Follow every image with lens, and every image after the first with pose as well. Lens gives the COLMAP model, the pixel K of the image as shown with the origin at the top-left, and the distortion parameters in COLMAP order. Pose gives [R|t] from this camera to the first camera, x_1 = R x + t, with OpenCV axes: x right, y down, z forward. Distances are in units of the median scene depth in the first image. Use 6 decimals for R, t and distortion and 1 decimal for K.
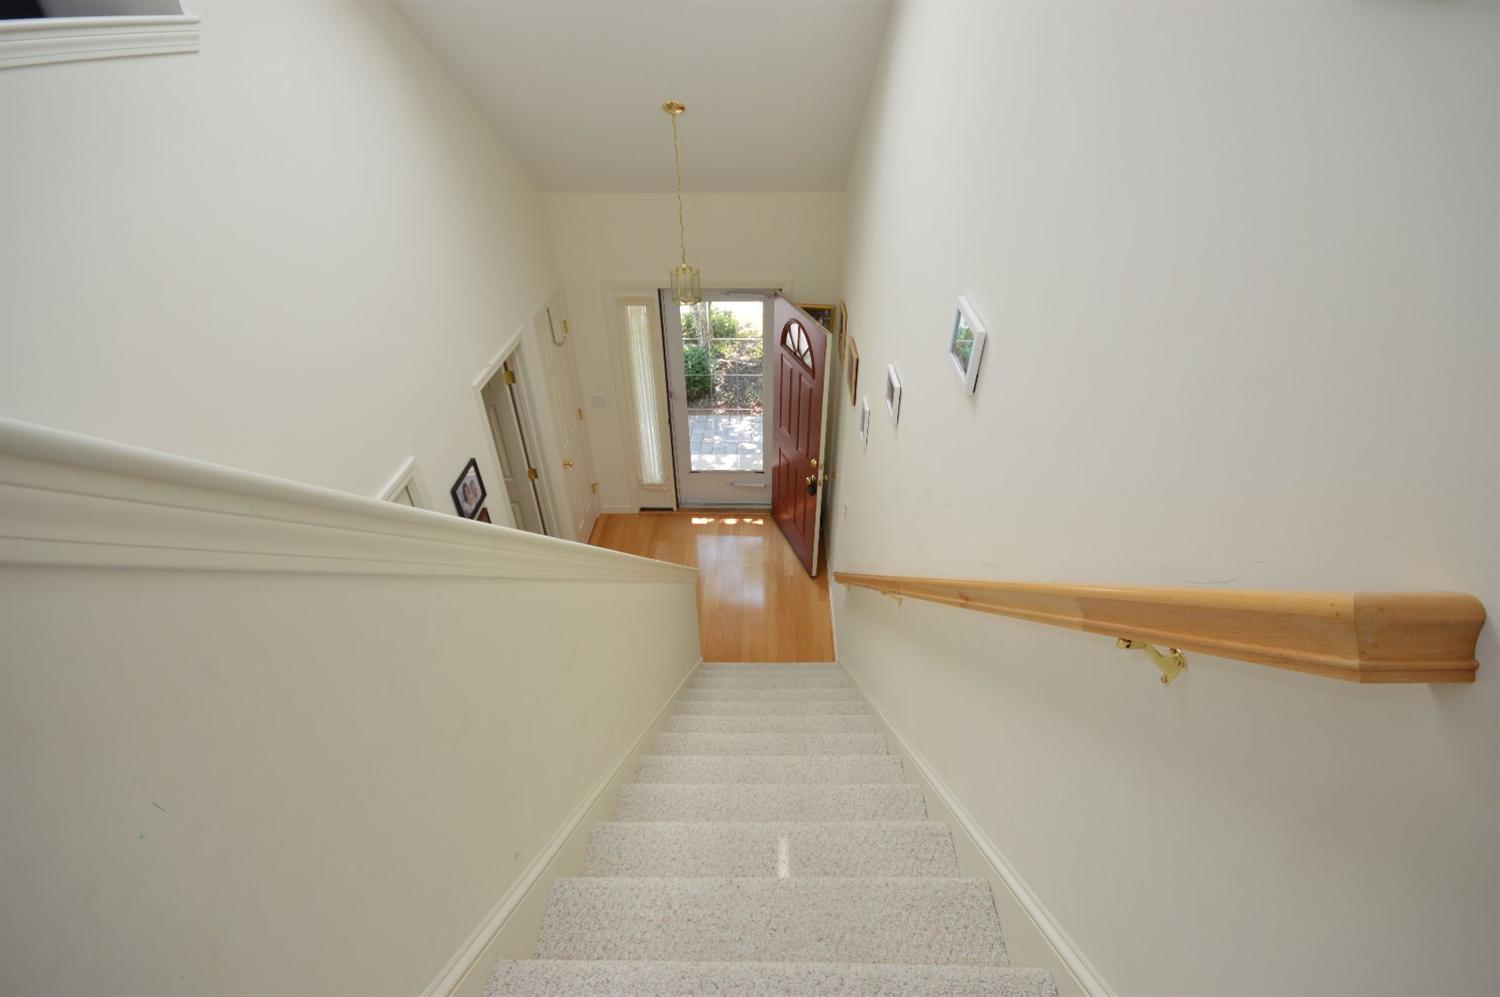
lens RADIAL K [[664.7, 0, 753.1], [0, 664.7, 500.5], [0, 0, 1]] dist [0.001773, -0.008029]
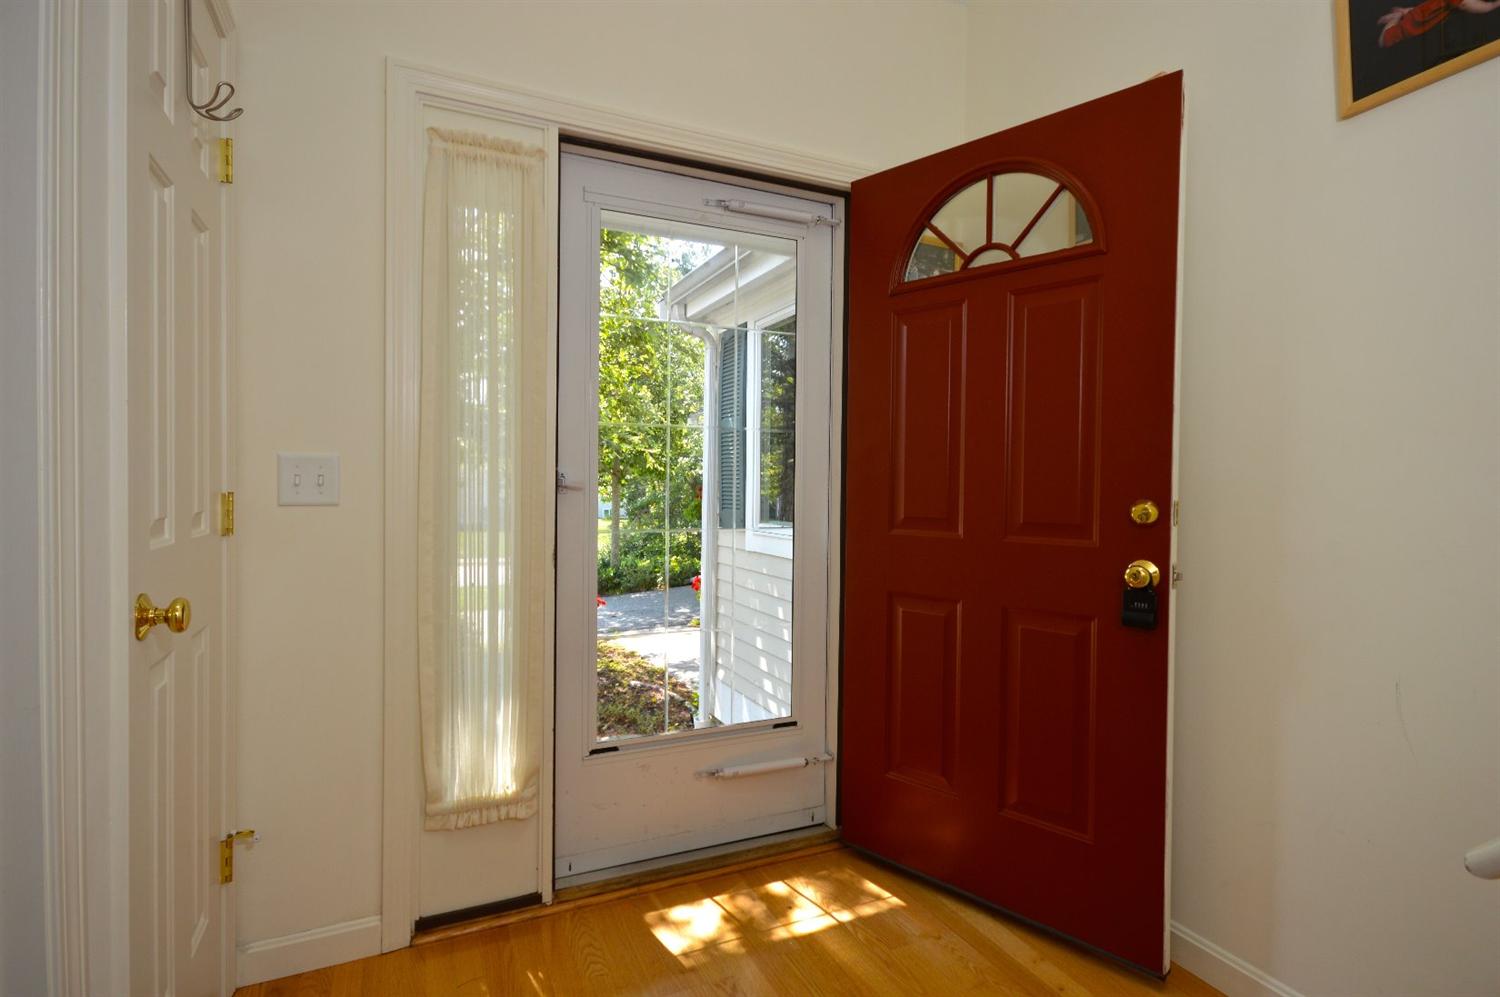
lens RADIAL K [[753.4, 0, 746.8], [0, 753.4, 497.0], [0, 0, 1]] dist [0.000565, 0.000052]
pose [[0.887900, 0.013881, 0.459827, -0.196359], [0.250196, 0.824222, -0.507996, 0.058163], [-0.386051, 0.566097, 0.728354, 0.645689]]
